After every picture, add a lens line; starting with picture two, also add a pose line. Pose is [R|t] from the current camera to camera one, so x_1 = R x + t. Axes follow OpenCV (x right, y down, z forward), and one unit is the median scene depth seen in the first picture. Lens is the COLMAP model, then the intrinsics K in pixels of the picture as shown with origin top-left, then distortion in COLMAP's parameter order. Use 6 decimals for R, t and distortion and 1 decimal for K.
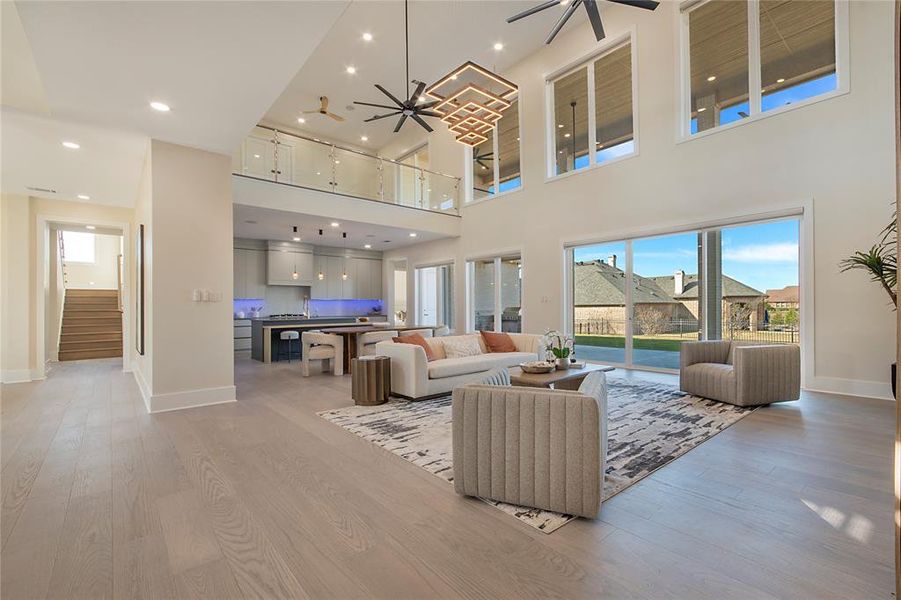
lens RADIAL K [[404.5, 0, 450.3], [0, 404.5, 301.2], [0, 0, 1]] dist [0.009274, -0.001383]
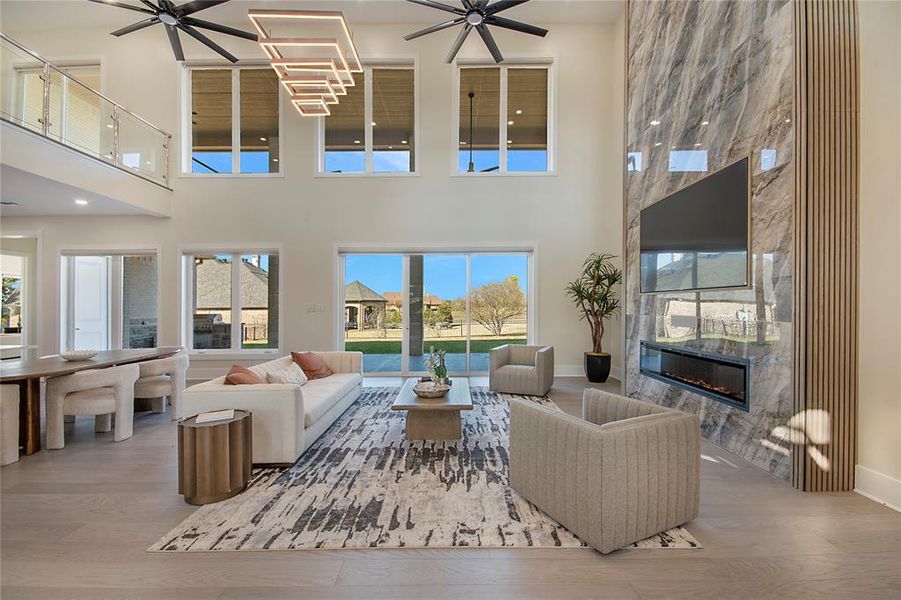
lens RADIAL K [[419.1, 0, 448.7], [0, 419.1, 306.5], [0, 0, 1]] dist [-0.005280, -0.000794]
pose [[0.665544, 0.001554, 0.746357, -0.277683], [-0.008549, 0.999948, 0.005541, -0.018008], [-0.746310, -0.010068, 0.665522, 0.208733]]
